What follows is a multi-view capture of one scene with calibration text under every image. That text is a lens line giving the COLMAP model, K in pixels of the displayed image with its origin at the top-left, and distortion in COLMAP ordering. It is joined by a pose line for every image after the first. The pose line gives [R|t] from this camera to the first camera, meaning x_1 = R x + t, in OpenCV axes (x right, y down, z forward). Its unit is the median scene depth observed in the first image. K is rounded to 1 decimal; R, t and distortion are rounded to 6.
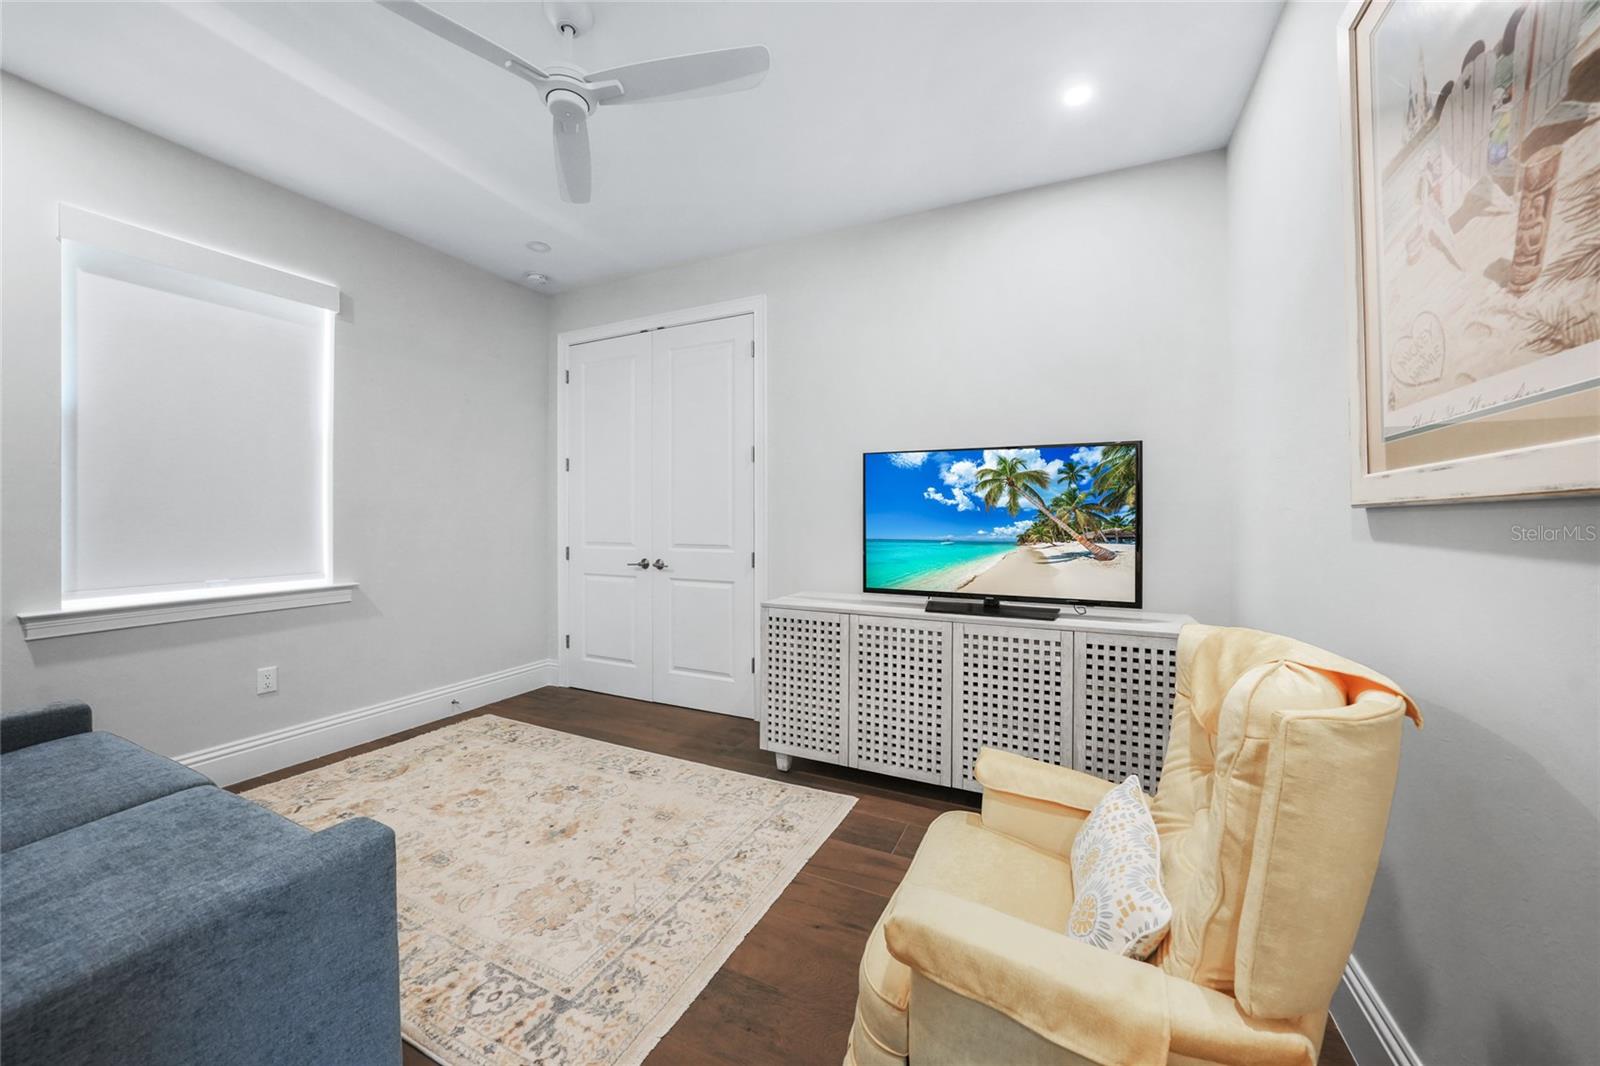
lens RADIAL K [[569.9, 0, 807.1], [0, 569.9, 522.9], [0, 0, 1]] dist [-0.024950, 0.005340]
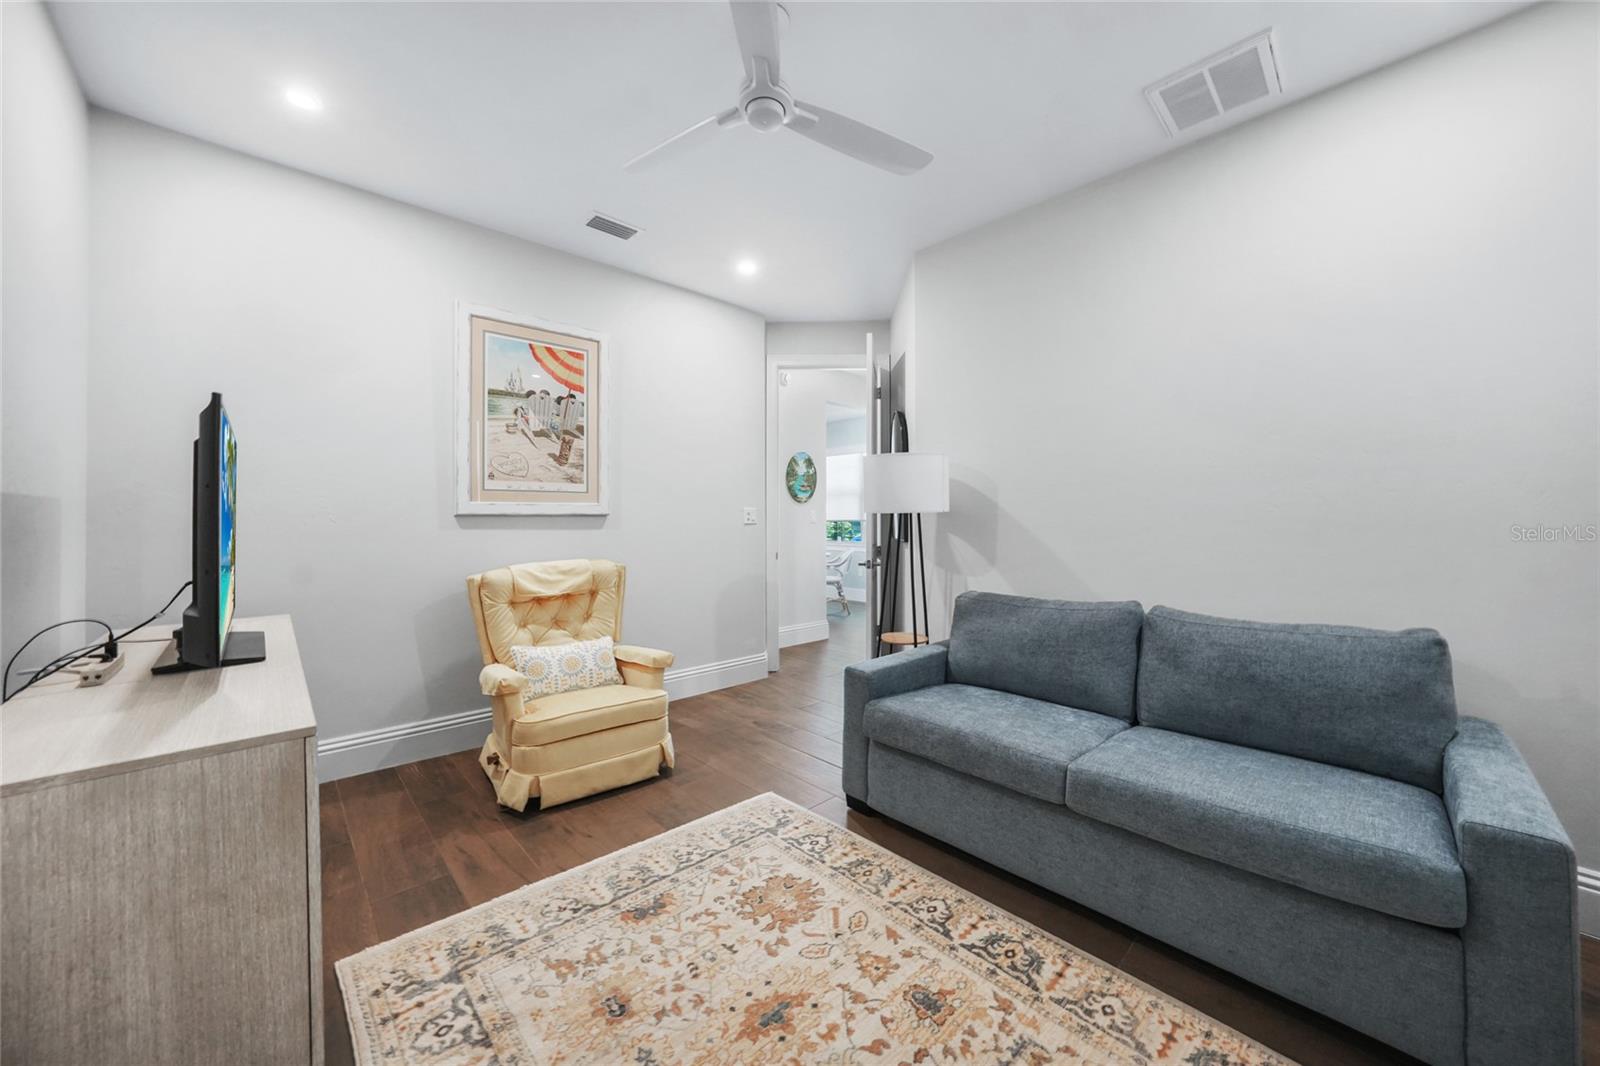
lens RADIAL K [[569.9, 0, 800.8], [0, 569.9, 527.4], [0, 0, 1]] dist [-0.024950, 0.005340]
pose [[-0.930581, 0.001727, 0.366081, -0.820216], [0.008871, 0.999802, 0.017835, -0.010578], [-0.365978, 0.019845, -0.930412, 1.820103]]
